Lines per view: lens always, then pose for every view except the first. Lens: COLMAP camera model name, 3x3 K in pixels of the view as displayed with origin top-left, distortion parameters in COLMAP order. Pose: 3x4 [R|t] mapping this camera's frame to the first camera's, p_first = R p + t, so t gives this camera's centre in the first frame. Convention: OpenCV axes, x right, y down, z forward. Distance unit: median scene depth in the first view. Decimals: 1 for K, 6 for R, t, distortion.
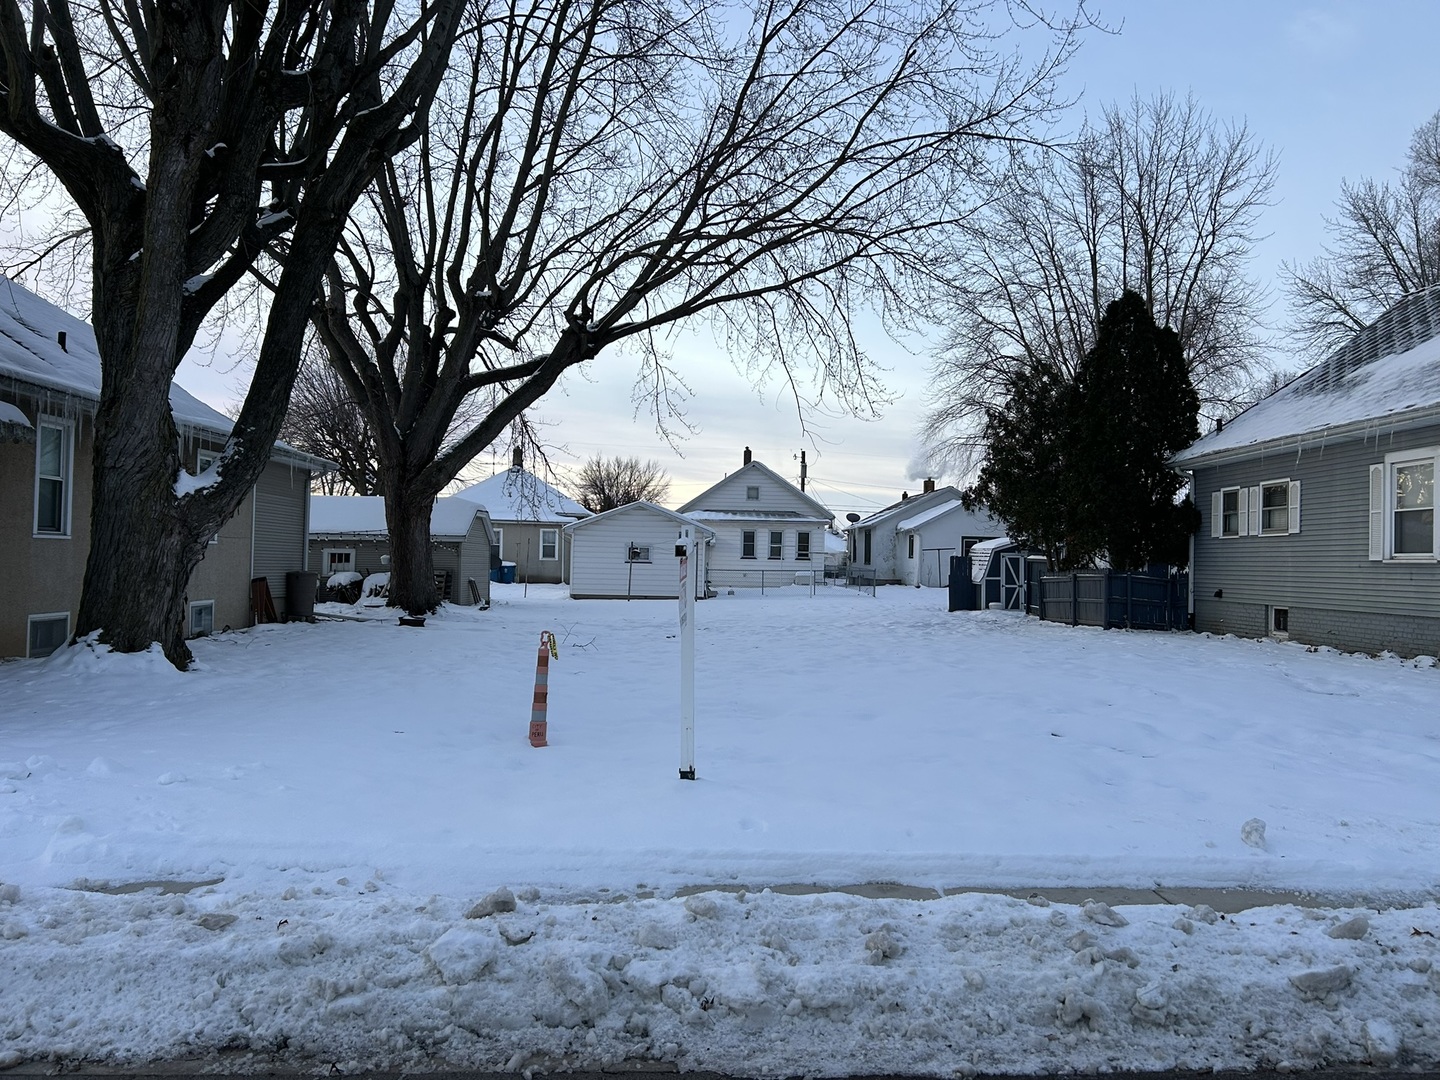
lens RADIAL K [[1084.9, 0, 723.2], [0, 1084.9, 527.1], [0, 0, 1]] dist [0.058631, -0.065321]
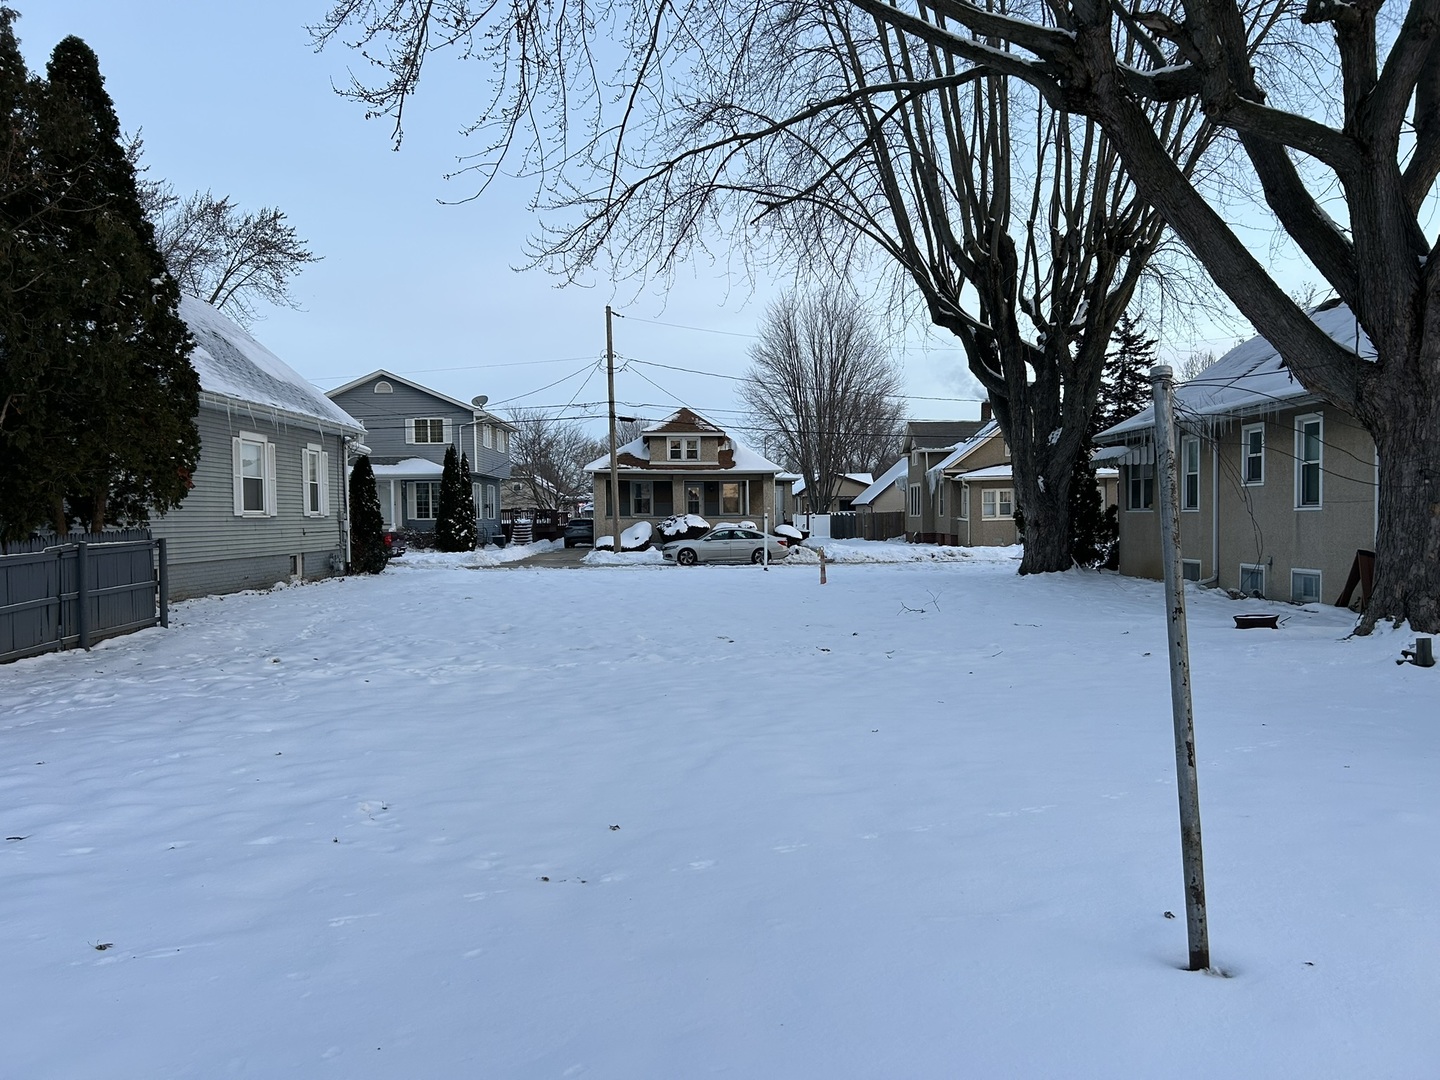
lens RADIAL K [[1084.9, 0, 718.5], [0, 1084.9, 554.7], [0, 0, 1]] dist [0.058631, -0.065321]
pose [[-0.999697, -0.011668, 0.021662, 0.022414], [-0.011604, 0.999928, 0.003083, 0.049877], [-0.021696, 0.002830, -0.999761, 1.714765]]
